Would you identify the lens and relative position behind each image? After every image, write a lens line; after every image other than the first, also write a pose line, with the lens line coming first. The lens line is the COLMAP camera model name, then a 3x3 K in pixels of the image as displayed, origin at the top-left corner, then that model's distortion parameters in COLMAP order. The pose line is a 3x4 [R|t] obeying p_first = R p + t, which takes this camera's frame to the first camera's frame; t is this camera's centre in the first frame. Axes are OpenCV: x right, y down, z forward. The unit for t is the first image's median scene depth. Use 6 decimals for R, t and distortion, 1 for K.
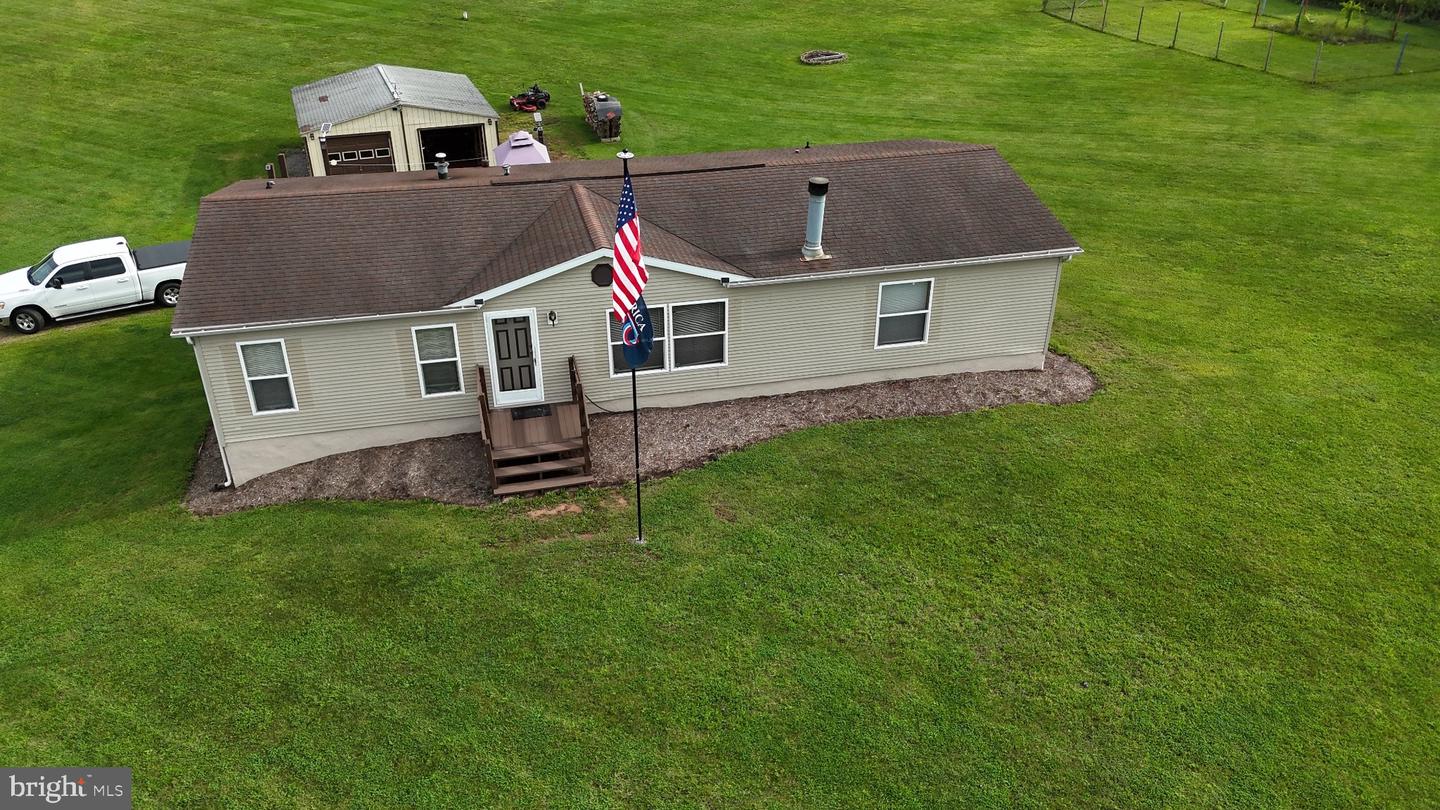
lens RADIAL K [[1058.9, 0, 720.0], [0, 1058.9, 405.0], [0, 0, 1]] dist [0.075413, -0.069776]
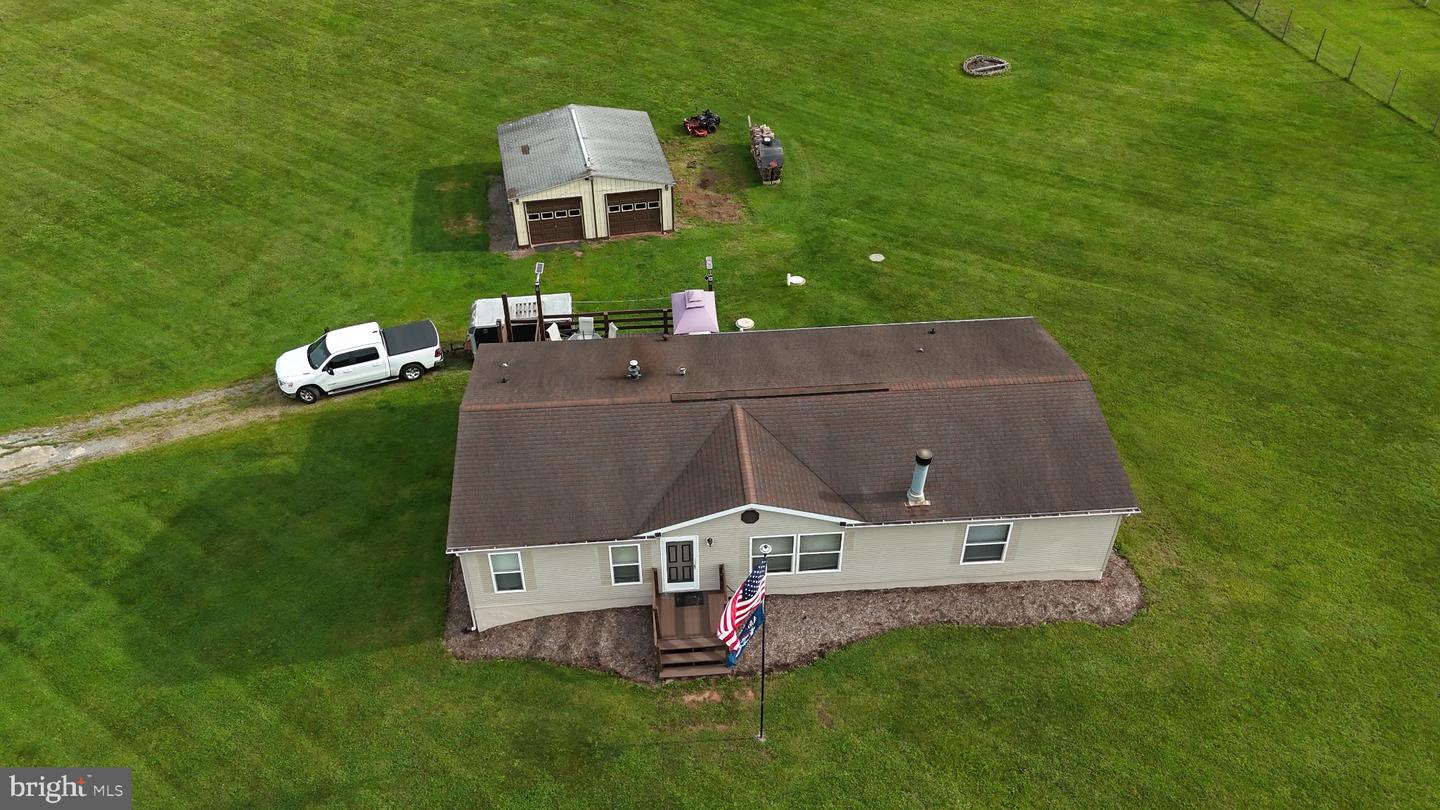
lens RADIAL K [[1058.9, 0, 720.0], [0, 1058.9, 405.0], [0, 0, 1]] dist [0.075413, -0.069776]
pose [[0.988034, 0.095321, -0.121253, -0.000475], [-0.073507, 0.982152, 0.173130, -0.383152], [0.135592, -0.162145, 0.977407, -0.216406]]
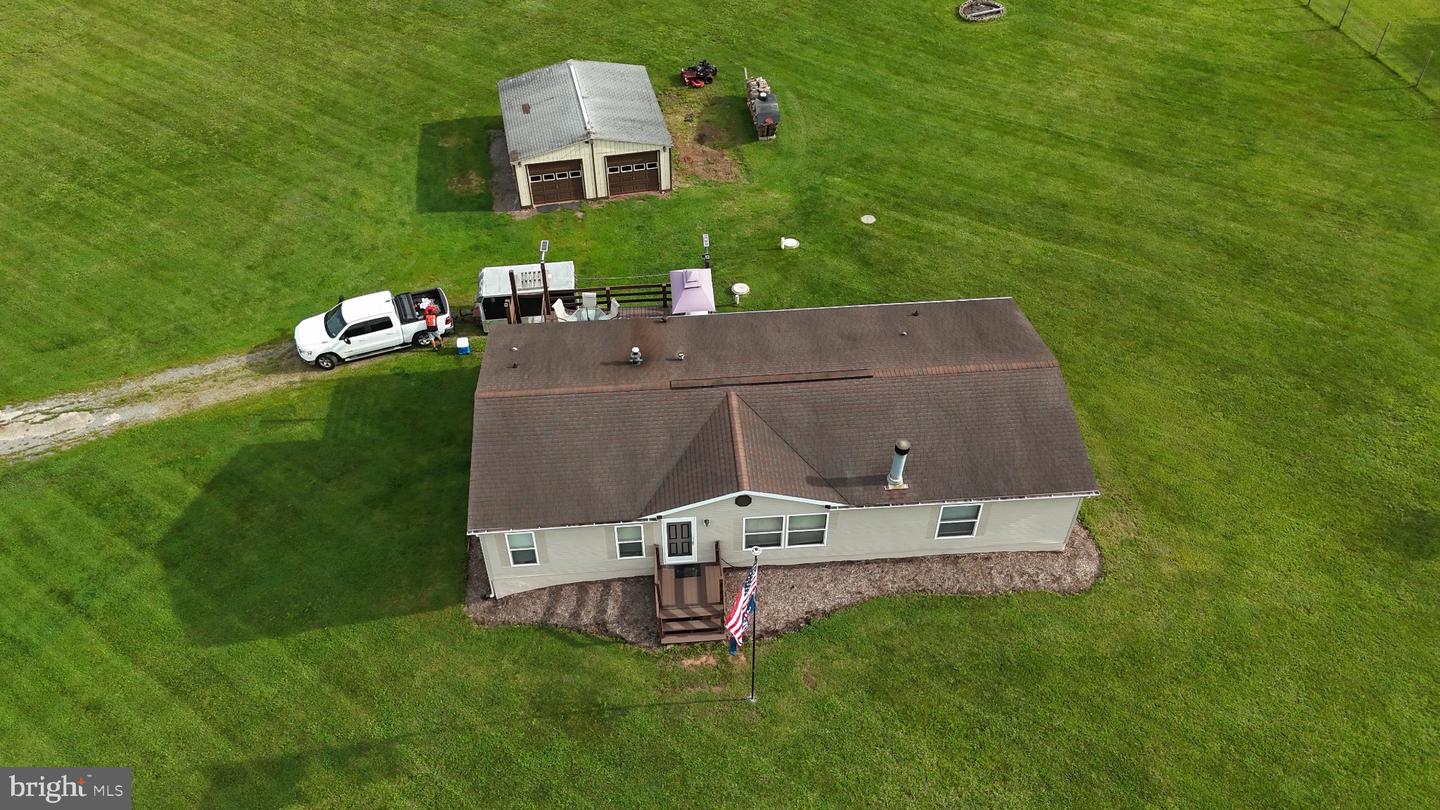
lens RADIAL K [[1058.9, 0, 720.0], [0, 1058.9, 405.0], [0, 0, 1]] dist [0.075413, -0.069776]
pose [[0.988227, 0.106633, -0.109716, 0.002427], [-0.074476, 0.961685, 0.263848, -0.495645], [0.133647, -0.252571, 0.958304, -0.283105]]
